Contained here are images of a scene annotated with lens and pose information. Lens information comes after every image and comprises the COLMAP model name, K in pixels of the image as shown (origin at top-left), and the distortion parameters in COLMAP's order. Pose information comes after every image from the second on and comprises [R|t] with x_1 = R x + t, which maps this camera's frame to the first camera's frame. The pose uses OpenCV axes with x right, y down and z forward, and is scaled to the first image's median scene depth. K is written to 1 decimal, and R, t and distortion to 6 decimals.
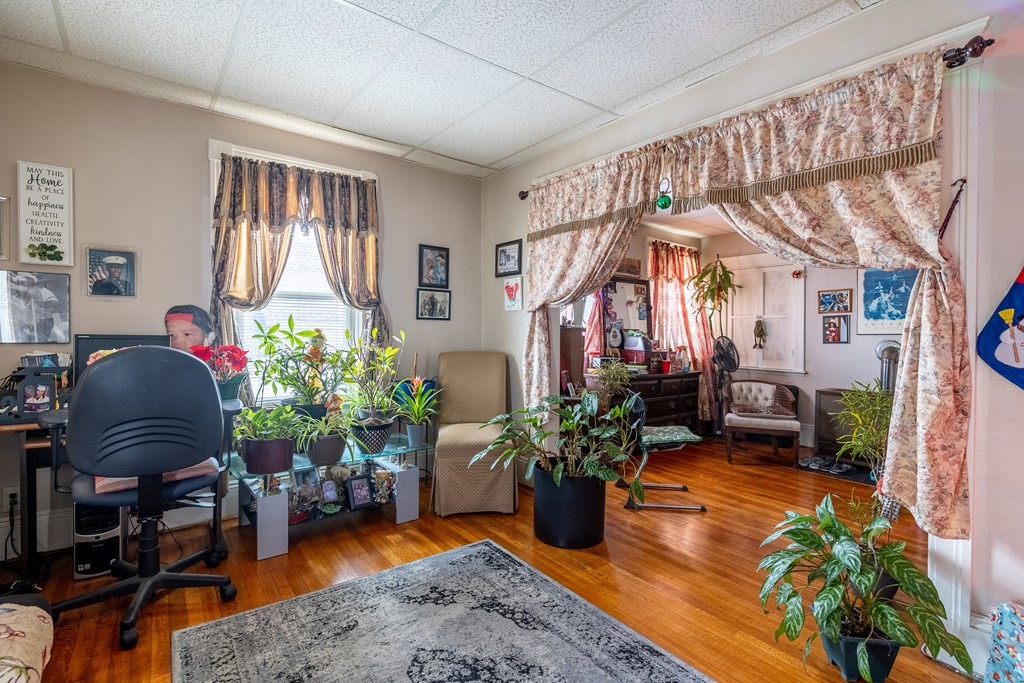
lens RADIAL K [[478.9, 0, 507.3], [0, 478.9, 339.8], [0, 0, 1]] dist [-0.000677, -0.000048]
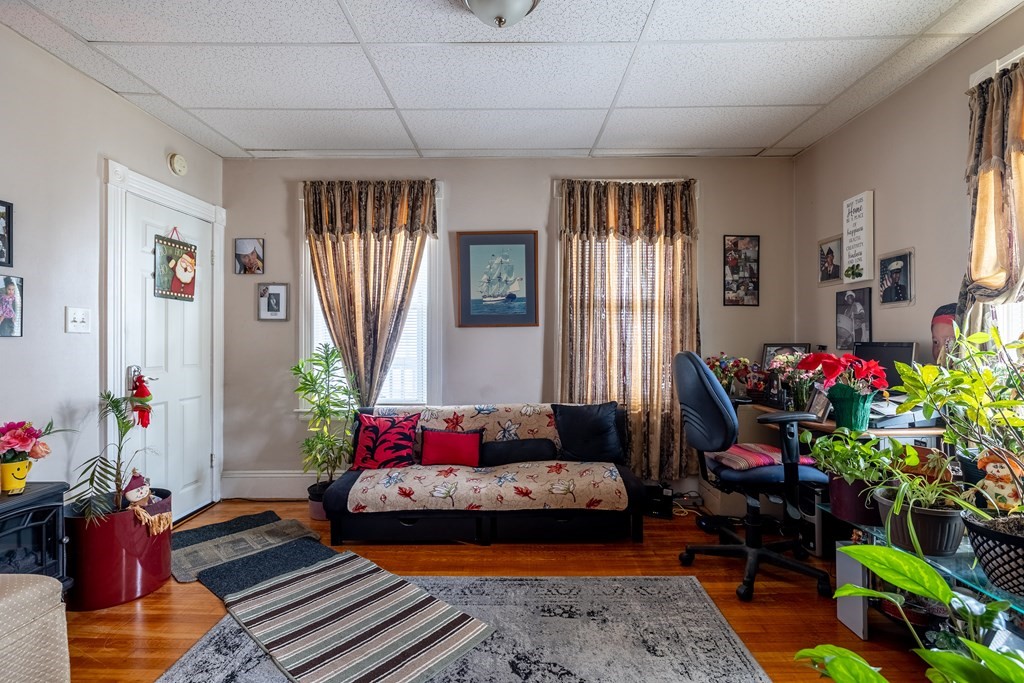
lens RADIAL K [[478.9, 0, 508.9], [0, 478.9, 346.0], [0, 0, 1]] dist [-0.000677, -0.000048]
pose [[-0.613228, -0.013064, -0.789798, 0.452629], [-0.016862, 0.999852, -0.003446, 0.014091], [0.789726, 0.011204, -0.613358, 1.041501]]
